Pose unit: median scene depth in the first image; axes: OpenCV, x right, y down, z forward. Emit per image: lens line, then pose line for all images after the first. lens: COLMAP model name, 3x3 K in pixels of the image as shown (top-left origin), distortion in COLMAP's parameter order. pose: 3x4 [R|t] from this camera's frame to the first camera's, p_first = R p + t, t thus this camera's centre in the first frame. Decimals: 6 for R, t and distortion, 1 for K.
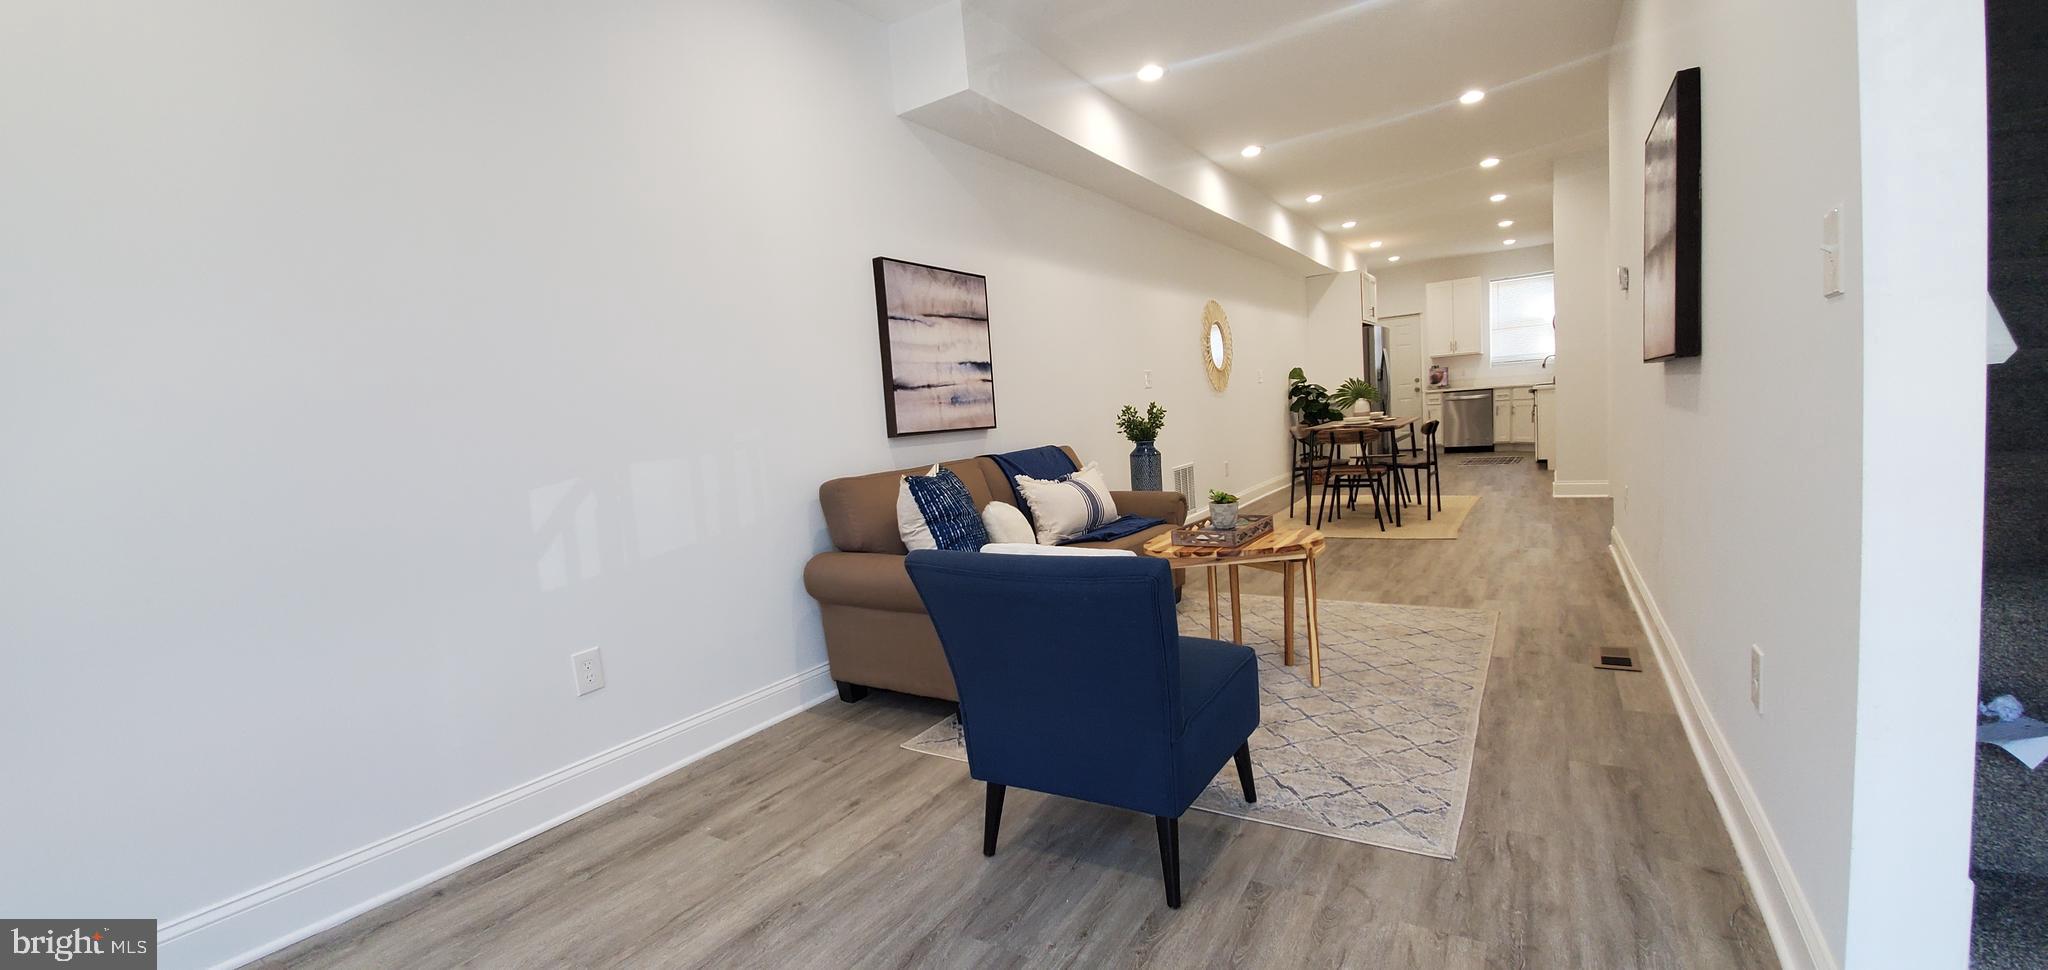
lens RADIAL K [[788.4, 0, 1032.6], [0, 788.4, 489.5], [0, 0, 1]] dist [0.000881, 0.000010]
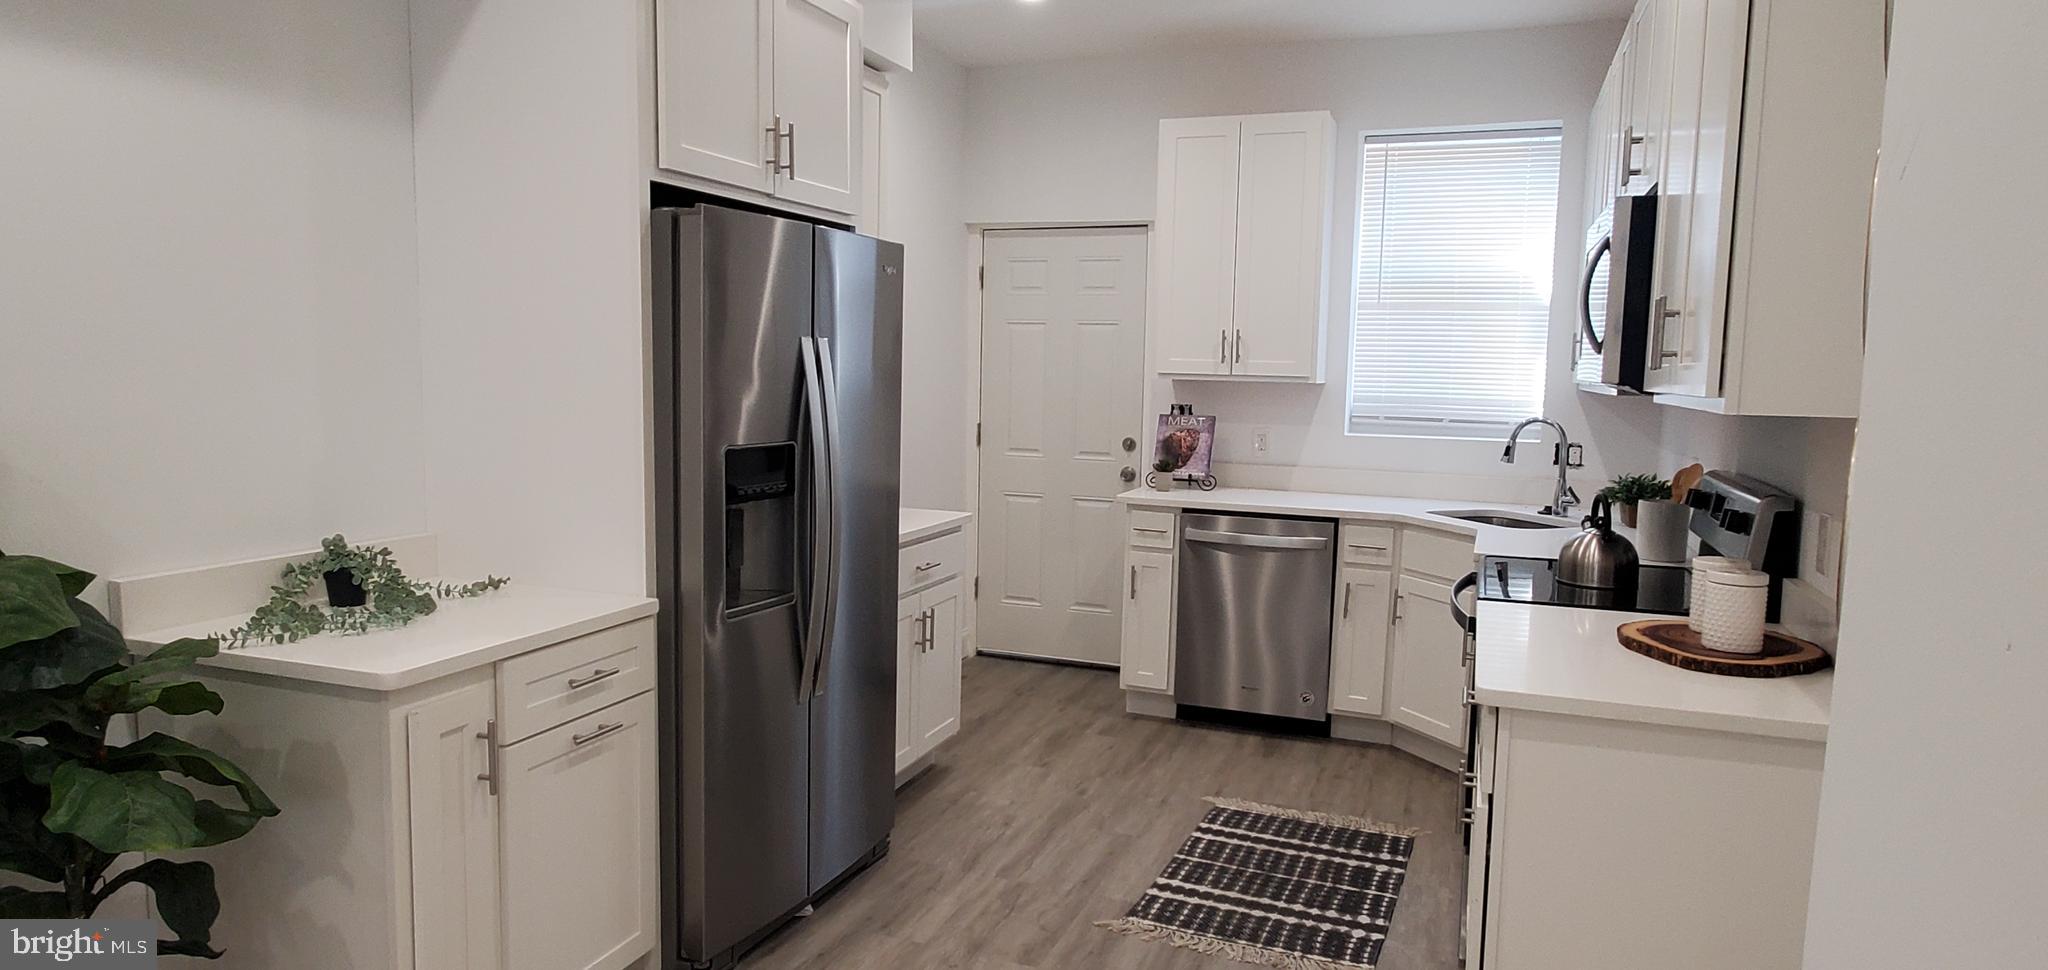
lens RADIAL K [[1237.4, 0, 1030.1], [0, 1237.4, 492.3], [0, 0, 1]] dist [-0.005604, 0.009425]
pose [[0.970797, 0.074676, 0.227985, 0.370635], [-0.074217, 0.997186, -0.010597, -0.121365], [-0.228134, -0.006633, 0.973607, 0.589372]]
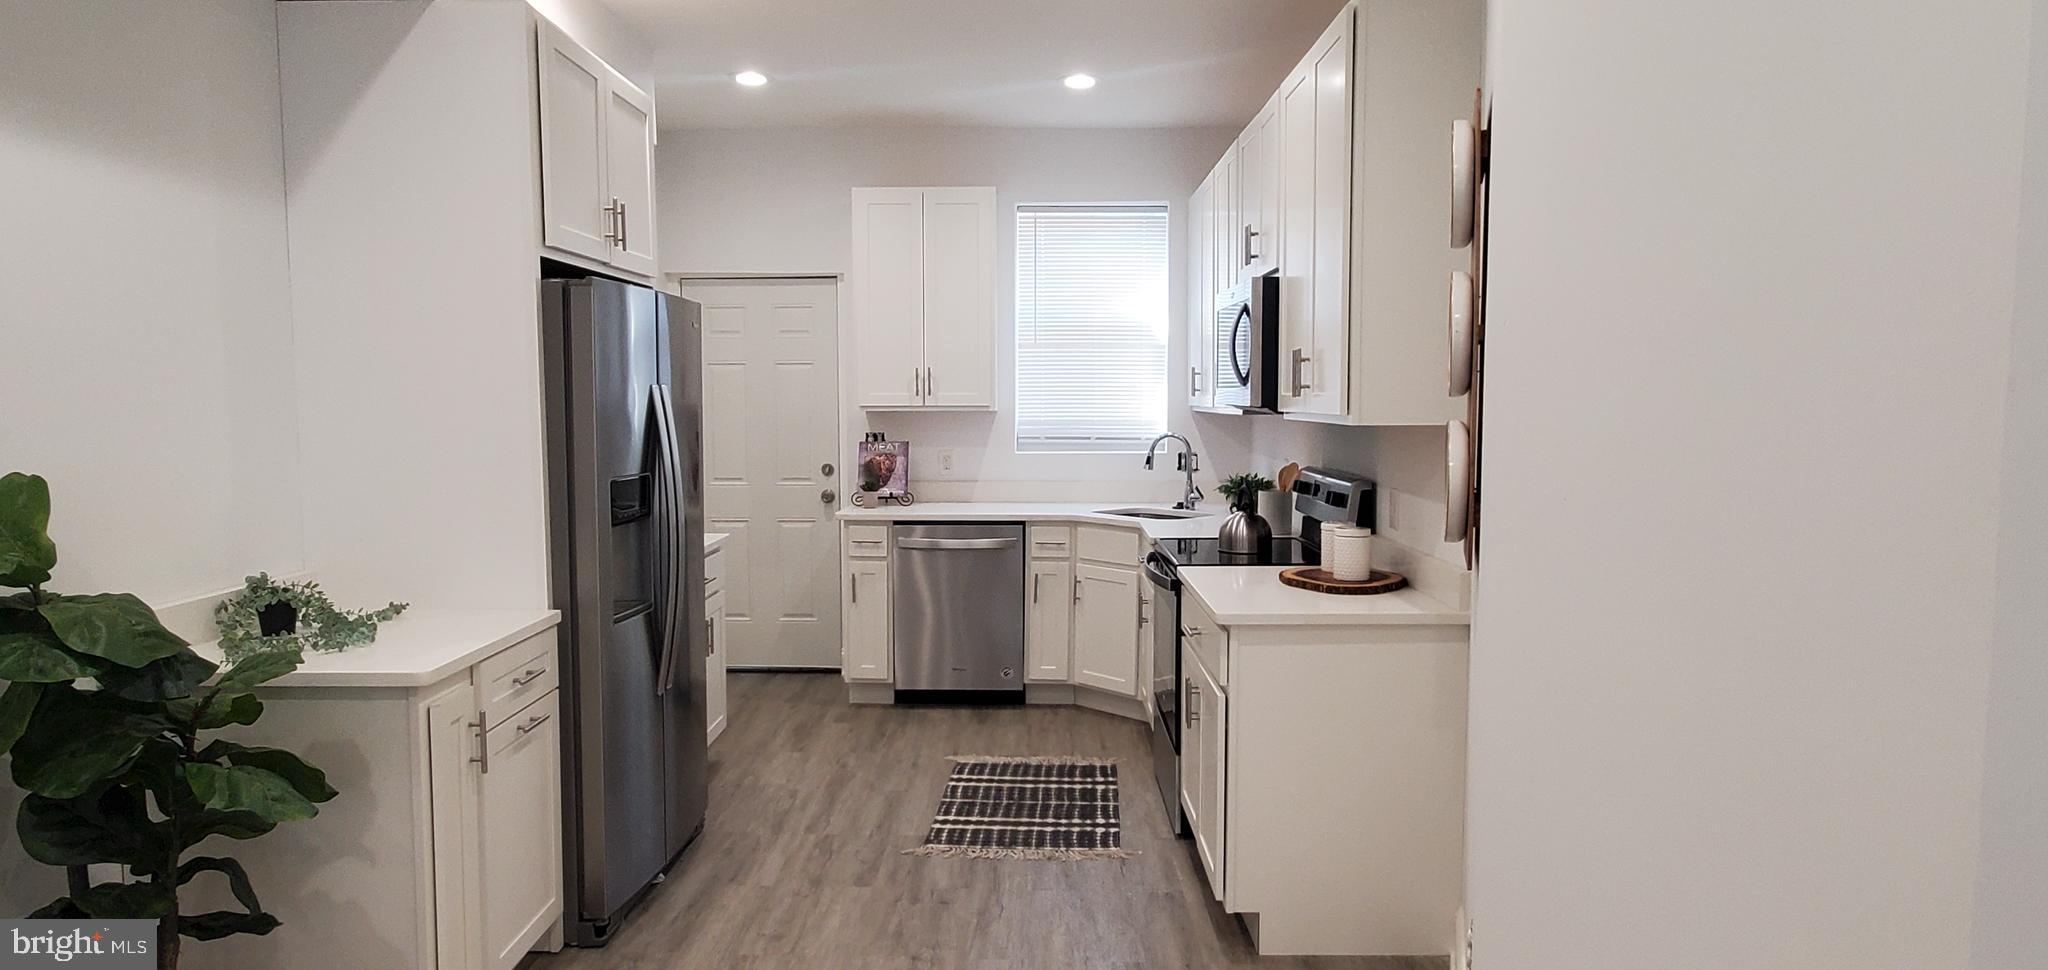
lens RADIAL K [[1237.4, 0, 1036.7], [0, 1237.4, 484.9], [0, 0, 1]] dist [-0.005604, 0.009425]
pose [[0.837591, 0.037949, 0.544978, 0.293385], [-0.009983, 0.998481, -0.054184, -0.112169], [-0.546207, 0.039944, 0.836698, 0.543127]]
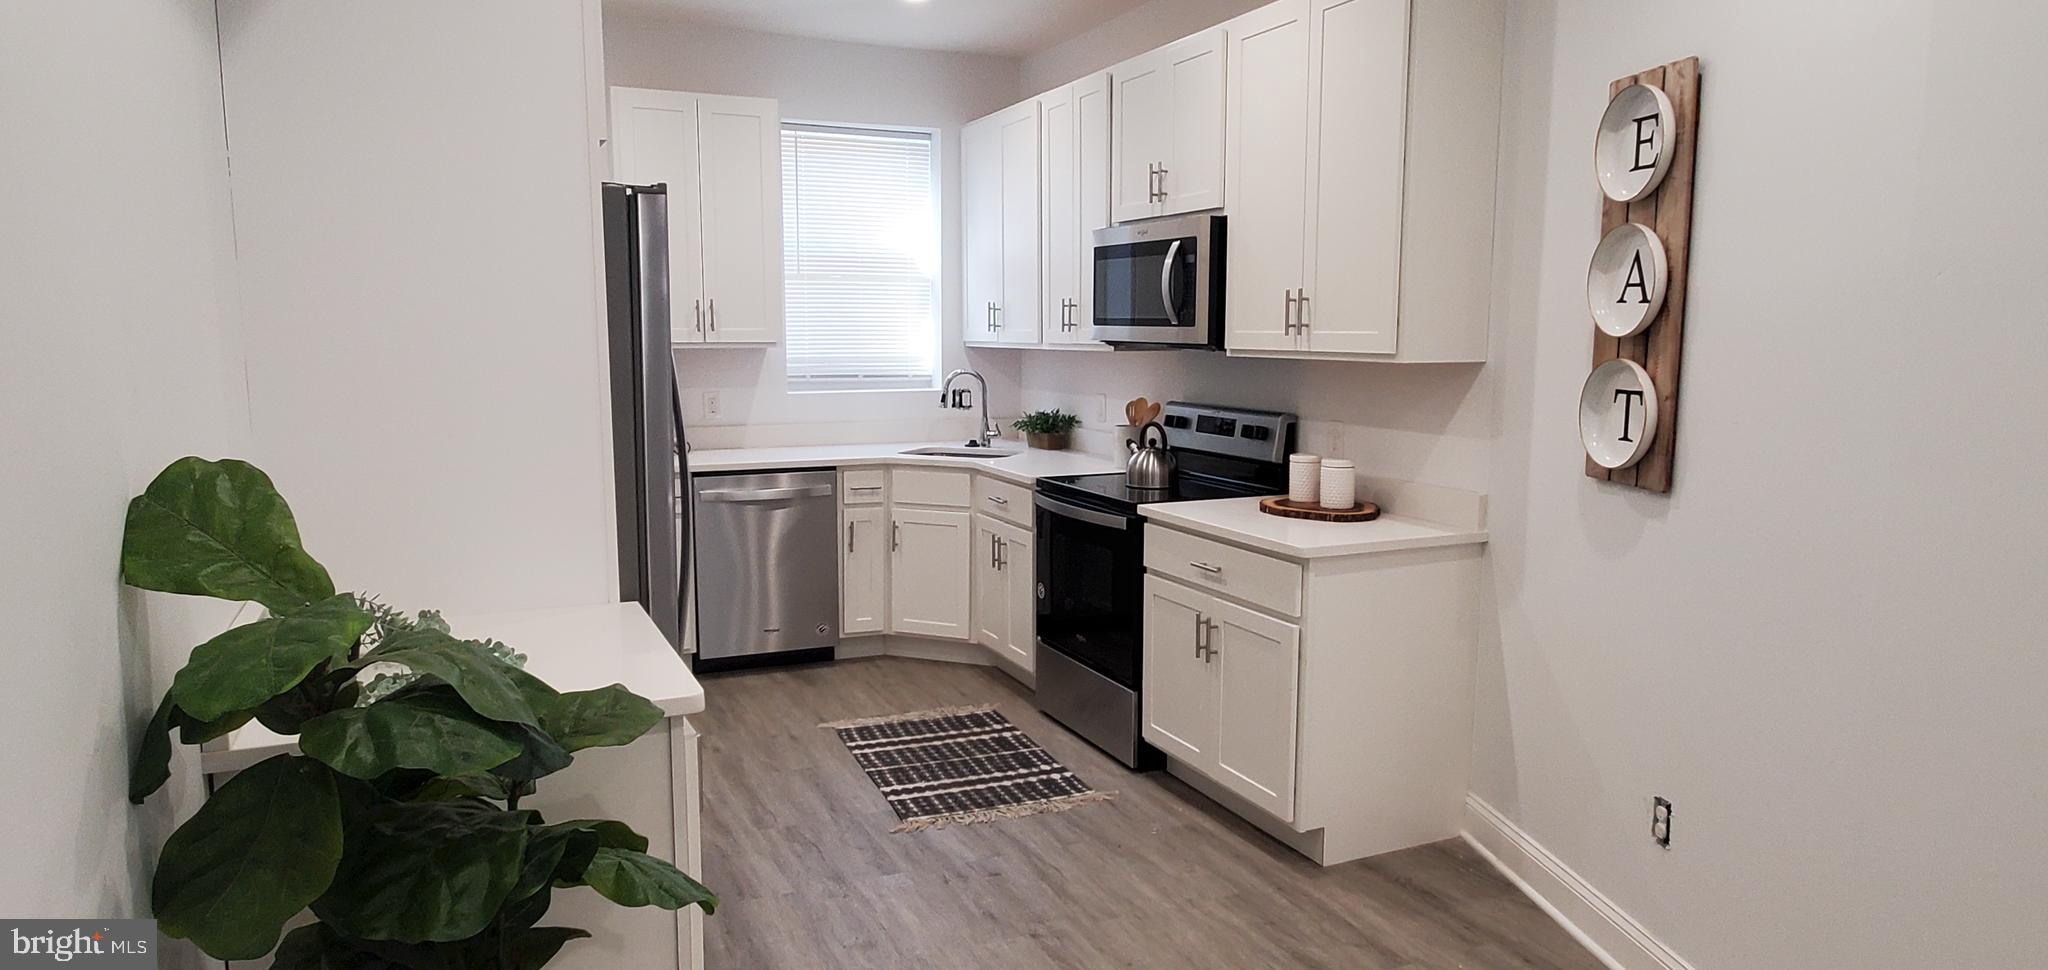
lens RADIAL K [[1237.4, 0, 1035.0], [0, 1237.4, 477.8], [0, 0, 1]] dist [-0.005604, 0.009425]
pose [[0.528903, -0.021783, 0.848403, 0.204030], [0.039597, 0.999215, 0.000970, -0.117730], [-0.847758, 0.033081, 0.529350, 0.656804]]
